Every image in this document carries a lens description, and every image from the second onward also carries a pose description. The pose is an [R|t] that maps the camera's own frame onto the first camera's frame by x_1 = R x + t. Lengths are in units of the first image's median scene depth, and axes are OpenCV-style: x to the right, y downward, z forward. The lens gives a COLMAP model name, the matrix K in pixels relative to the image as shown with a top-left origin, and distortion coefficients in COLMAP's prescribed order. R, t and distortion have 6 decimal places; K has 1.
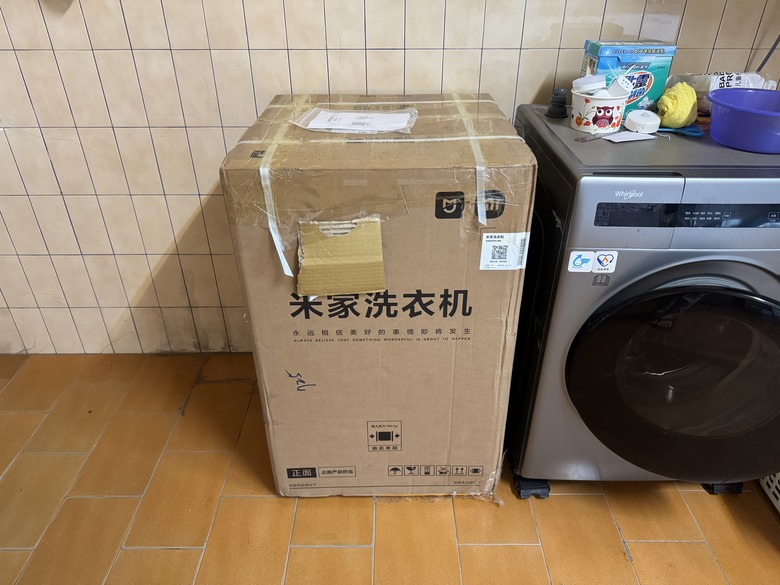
lens RADIAL K [[555.2, 0, 390.8], [0, 555.2, 296.0], [0, 0, 1]] dist [0.016255, -0.022944]
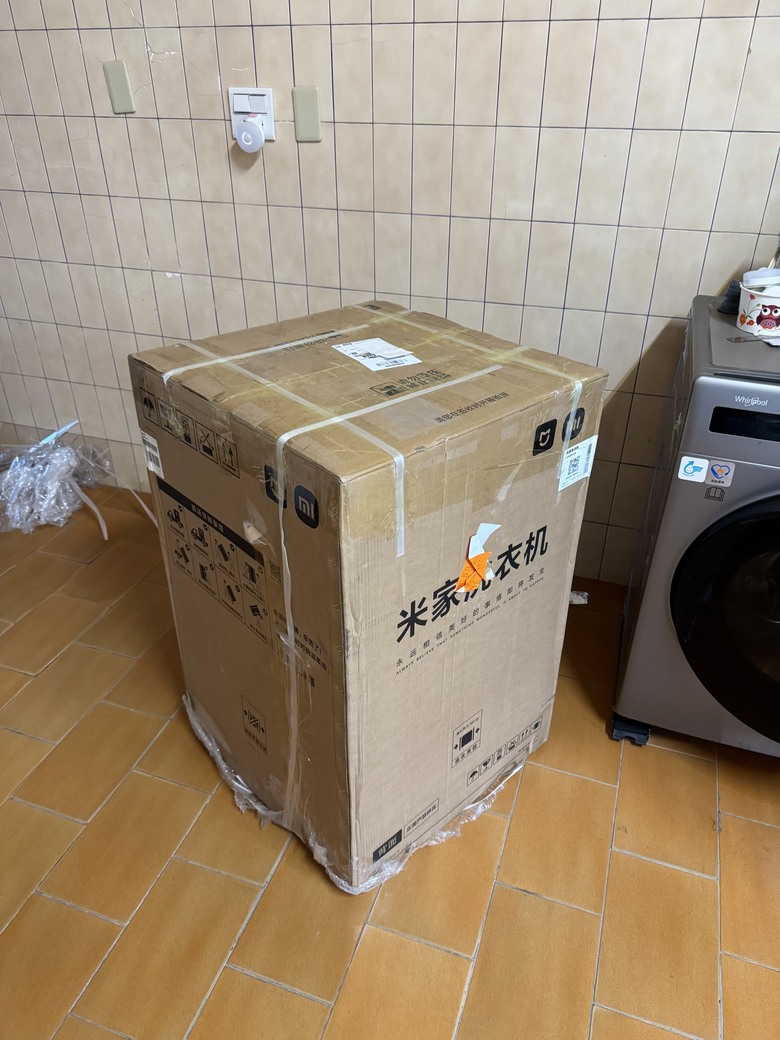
lens RADIAL K [[740.2, 0, 389.6], [0, 740.2, 527.7], [0, 0, 1]] dist [0.016255, -0.022944]
pose [[0.940579, 0.179354, -0.288346, 0.208688], [-0.179295, 0.983429, 0.026843, 0.077687], [0.288382, 0.026451, 0.957150, -0.272178]]
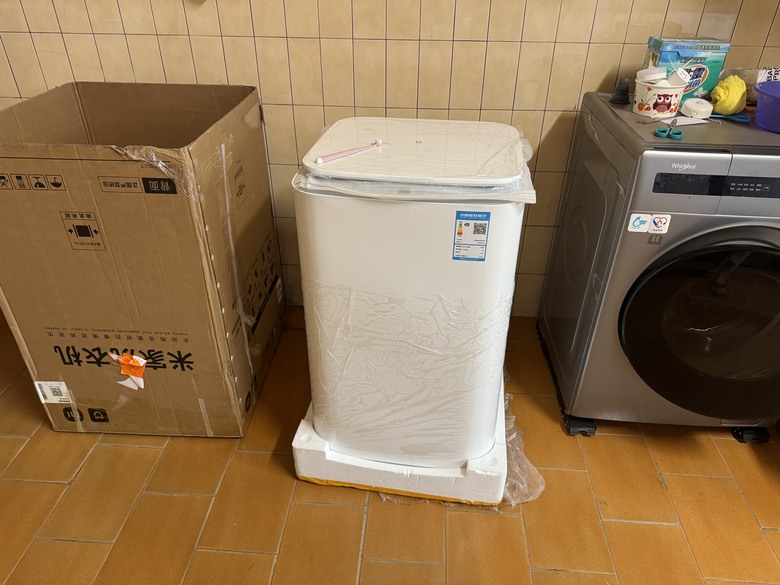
lens RADIAL K [[555.2, 0, 390.0], [0, 555.2, 296.5], [0, 0, 1]] dist [0.016255, -0.022944]
pose [[0.997483, 0.045435, -0.054443, -0.103513], [-0.044637, 0.998879, 0.015782, 0.087338], [0.055099, -0.013312, 0.998392, -0.195866]]
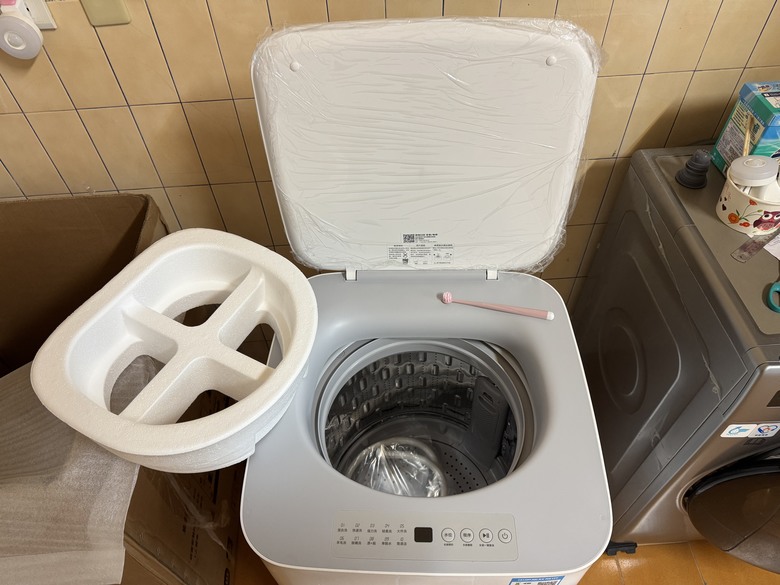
lens RADIAL K [[555.2, 0, 391.4], [0, 555.2, 294.6], [0, 0, 1]] dist [0.016255, -0.022944]
pose [[0.997898, -0.062868, 0.015700, -0.163707], [0.055050, 0.950323, 0.306360, -0.475961], [-0.034181, -0.304852, 0.951786, 0.231057]]
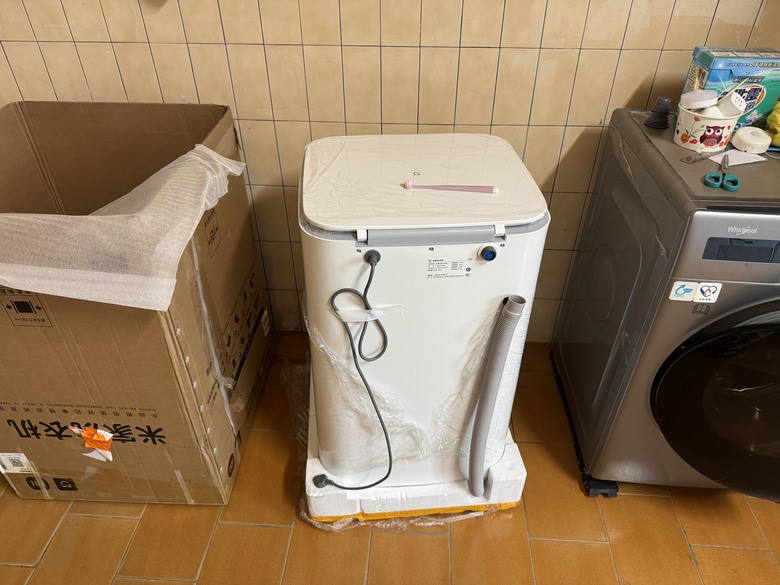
lens RADIAL K [[555.2, 0, 389.3], [0, 555.2, 295.0], [0, 0, 1]] dist [0.016255, -0.022944]
pose [[0.997789, 0.039911, -0.053138, -0.115723], [-0.034659, 0.994746, 0.096333, -0.115149], [0.056703, -0.094278, 0.993930, -0.026609]]
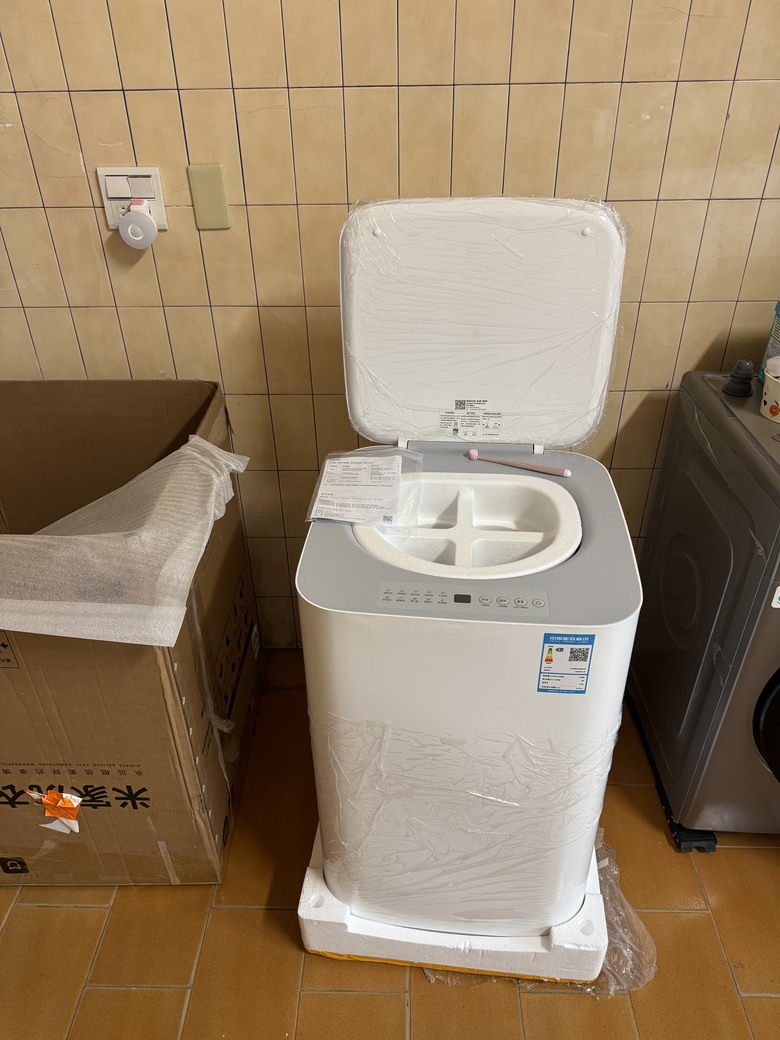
lens RADIAL K [[740.2, 0, 386.7], [0, 740.2, 527.7], [0, 0, 1]] dist [0.016255, -0.022944]
pose [[0.999512, 0.003889, -0.030998, -0.196467], [-0.002994, 0.999579, 0.028876, -0.169906], [0.031097, -0.028769, 0.999102, -0.113915]]
